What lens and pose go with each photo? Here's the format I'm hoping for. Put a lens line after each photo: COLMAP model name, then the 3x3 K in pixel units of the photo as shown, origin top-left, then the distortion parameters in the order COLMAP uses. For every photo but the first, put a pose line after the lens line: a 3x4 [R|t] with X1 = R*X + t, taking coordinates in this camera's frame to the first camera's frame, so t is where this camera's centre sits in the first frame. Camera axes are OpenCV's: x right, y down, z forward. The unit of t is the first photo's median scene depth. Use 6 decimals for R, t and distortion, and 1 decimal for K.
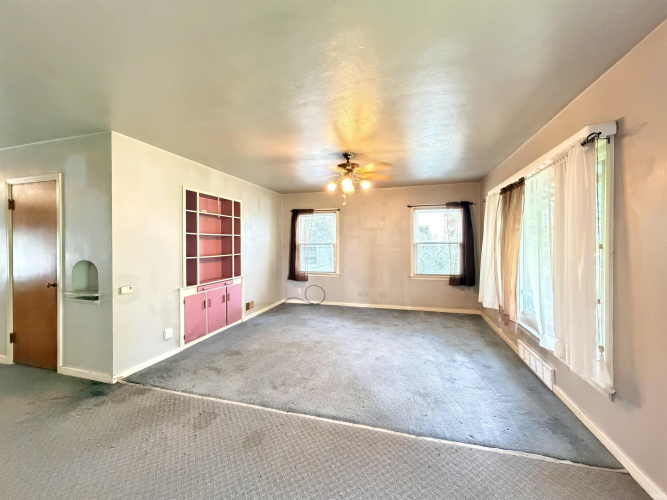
lens RADIAL K [[272.5, 0, 319.4], [0, 272.5, 242.9], [0, 0, 1]] dist [0.001940, 0.000162]
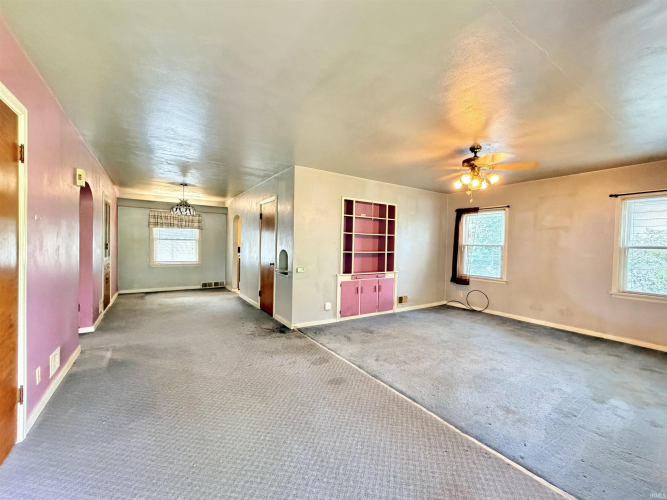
lens RADIAL K [[274.5, 0, 333.5], [0, 274.5, 250.0], [0, 0, 1]] dist [-0.001170, 0.000058]
pose [[0.769698, 0.037615, -0.637298, 0.300799], [-0.027853, 0.999291, 0.025342, 0.014127], [0.637800, -0.001755, 0.770200, -0.036002]]
